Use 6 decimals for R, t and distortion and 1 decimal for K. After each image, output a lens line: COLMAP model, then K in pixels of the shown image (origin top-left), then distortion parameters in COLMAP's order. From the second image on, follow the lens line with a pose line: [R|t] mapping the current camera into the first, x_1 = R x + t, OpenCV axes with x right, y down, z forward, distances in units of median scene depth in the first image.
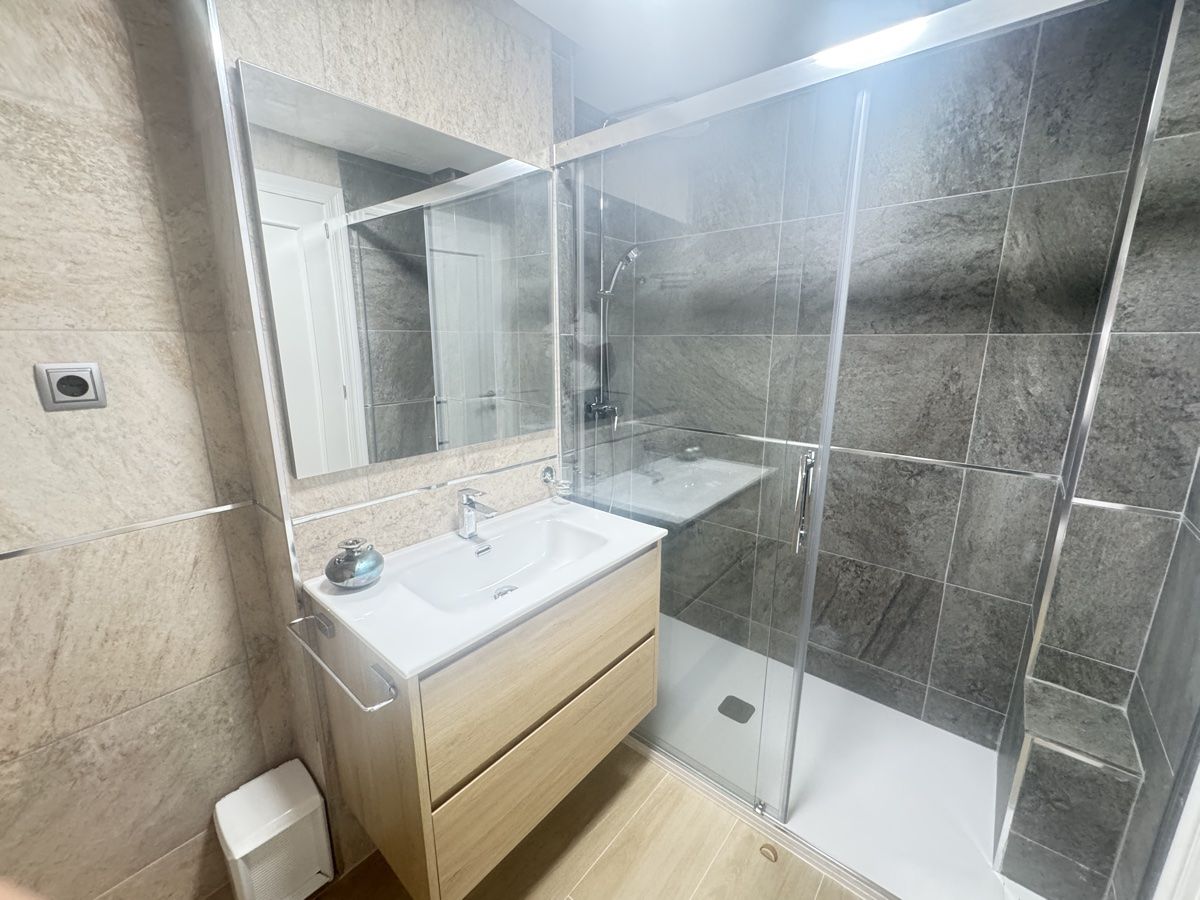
lens RADIAL K [[484.8, 0, 600.0], [0, 484.8, 450.0], [0, 0, 1]] dist [-0.000333, -0.000184]
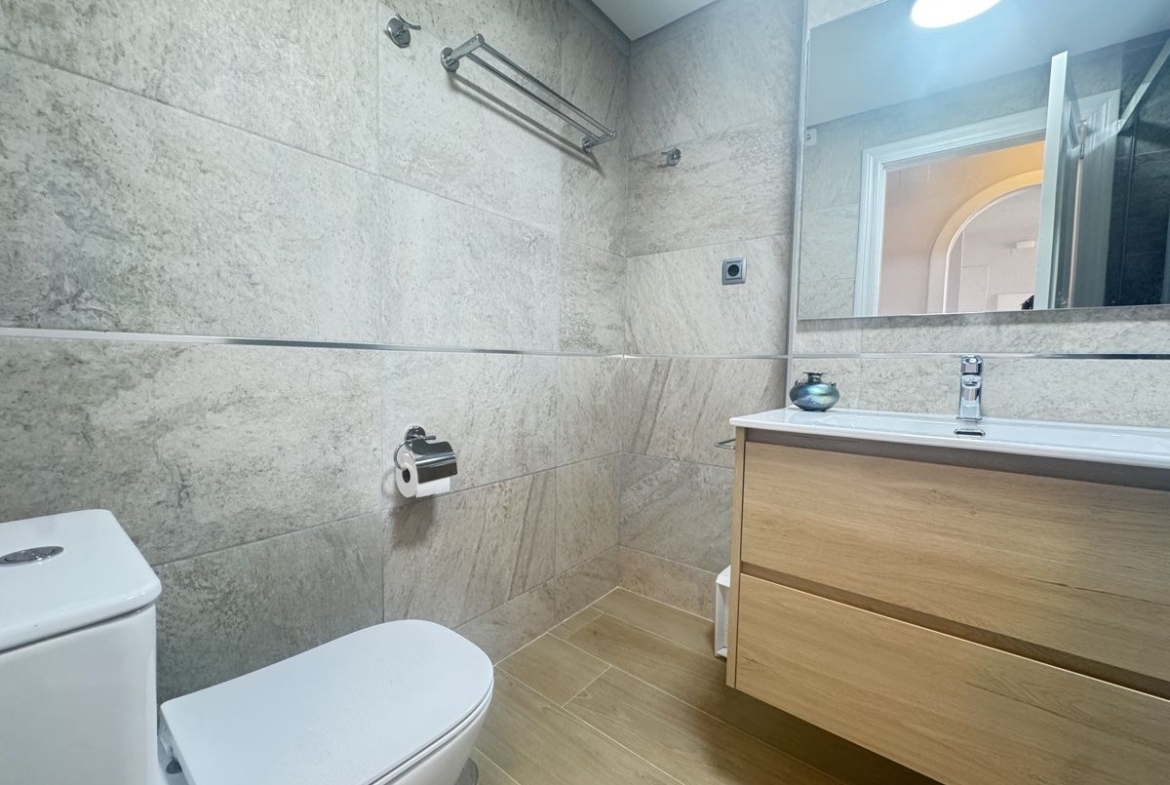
lens RADIAL K [[467.7, 0, 585.0], [0, 467.7, 392.5], [0, 0, 1]] dist [-0.003679, 0.000454]
pose [[0.022760, 0.061034, -0.997876, 0.657464], [-0.243227, 0.968482, 0.053689, 0.334459], [0.969702, 0.241488, 0.036888, 0.457524]]
